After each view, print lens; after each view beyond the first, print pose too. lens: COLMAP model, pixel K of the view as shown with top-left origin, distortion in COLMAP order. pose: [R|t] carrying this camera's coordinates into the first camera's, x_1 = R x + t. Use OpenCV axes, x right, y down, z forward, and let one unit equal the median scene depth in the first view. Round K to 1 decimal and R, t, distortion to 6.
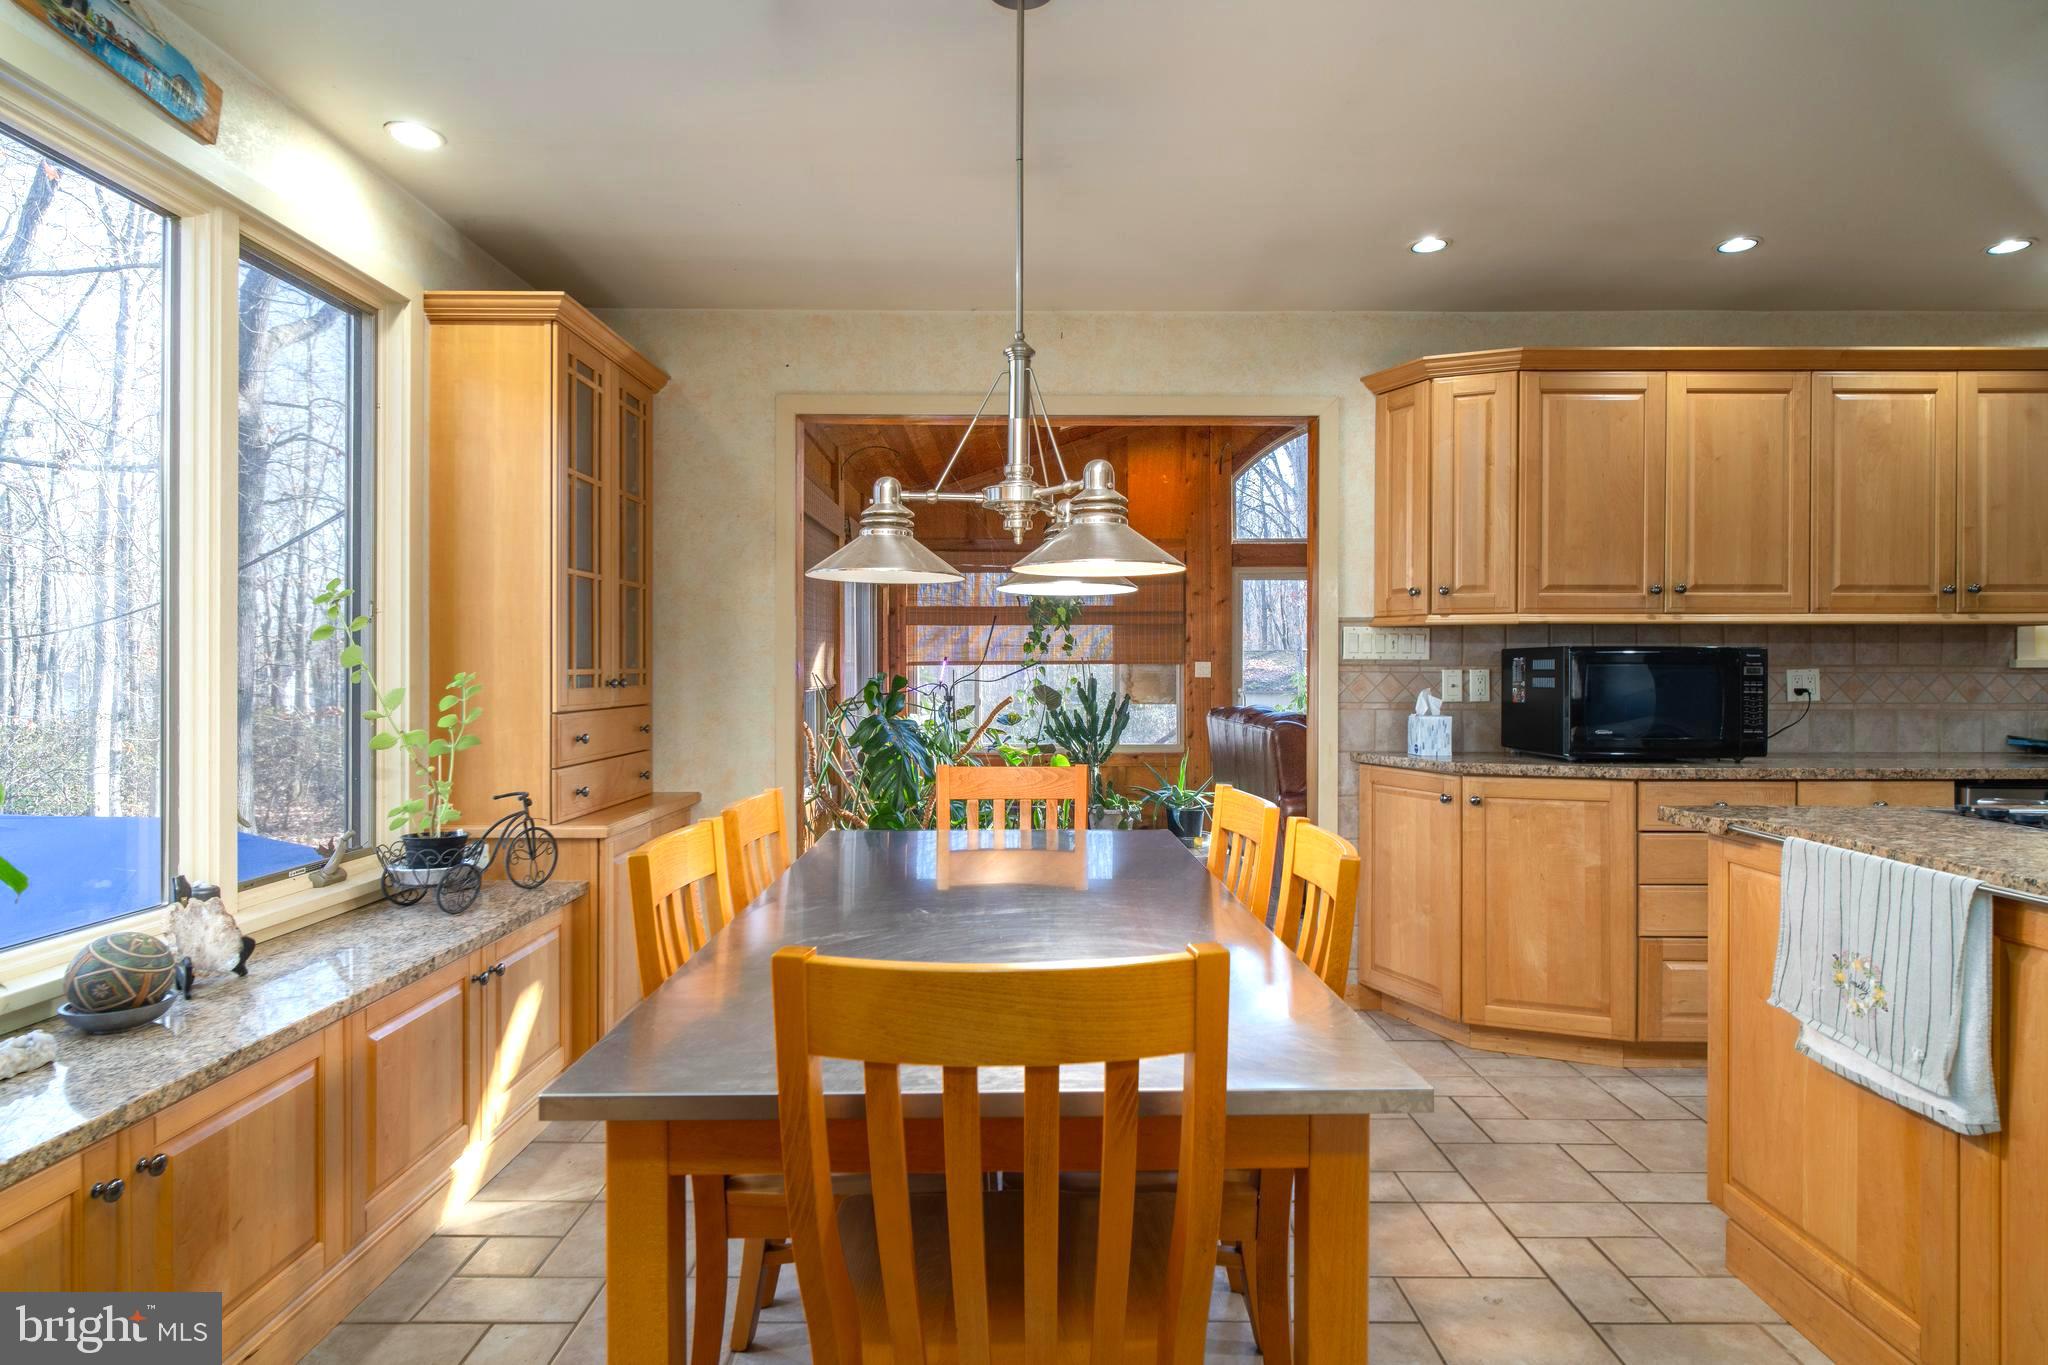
lens RADIAL K [[1062.7, 0, 1024.9], [0, 1062.7, 653.7], [0, 0, 1]] dist [0.000510, 0.000156]
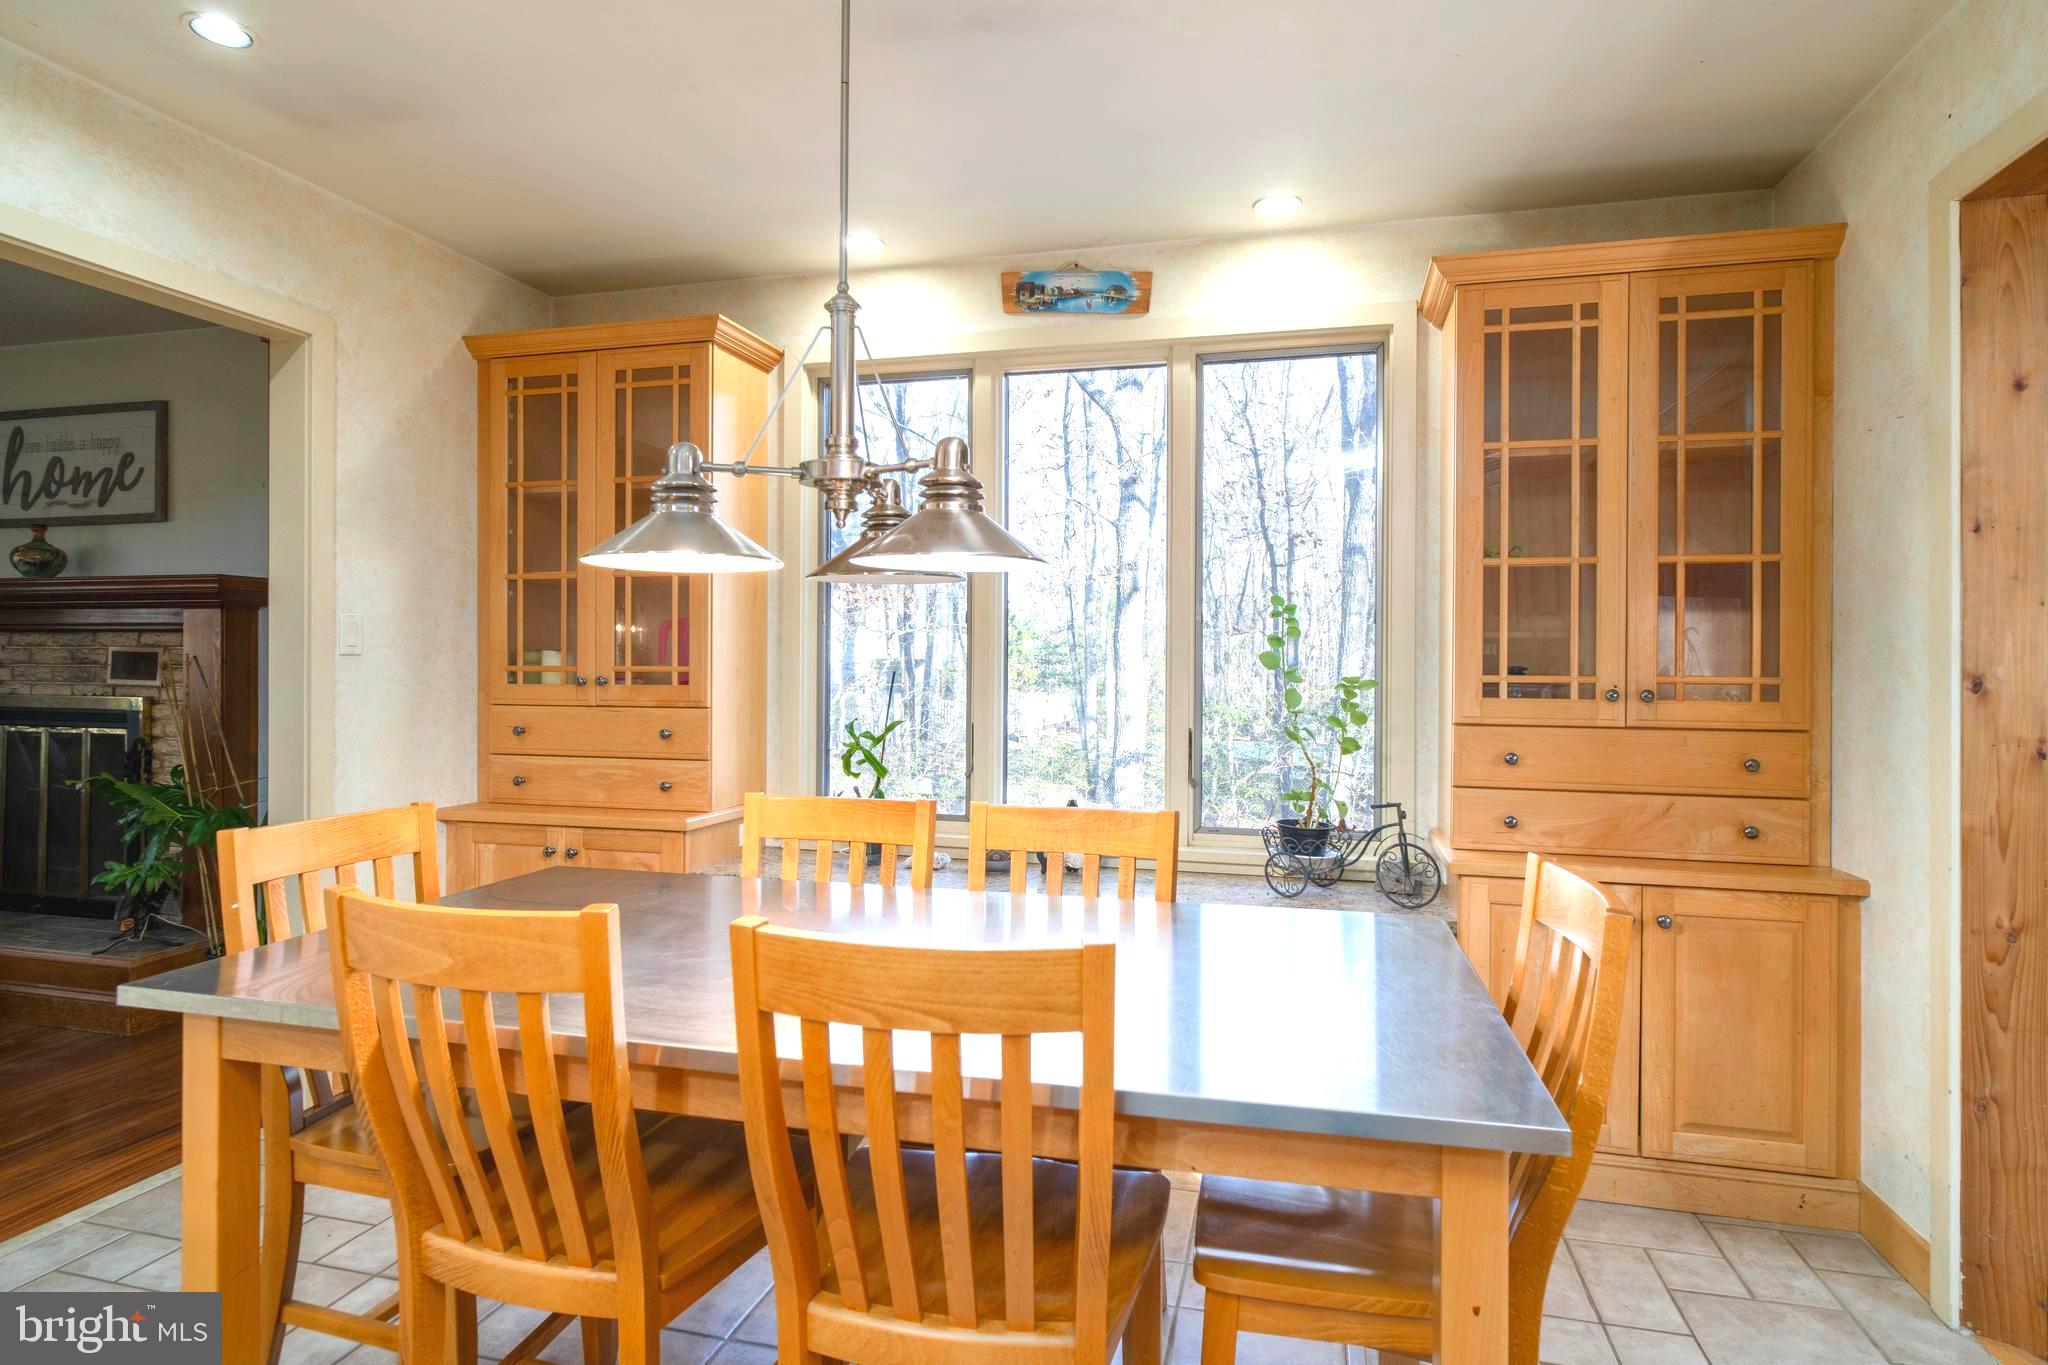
lens RADIAL K [[1062.7, 0, 1024.9], [0, 1062.7, 653.7], [0, 0, 1]] dist [0.000510, 0.000156]
pose [[-0.254205, -0.005016, -0.967137, 0.763182], [-0.007883, 0.999964, -0.003114, 0.003353], [0.967118, 0.006832, -0.254235, 1.306994]]
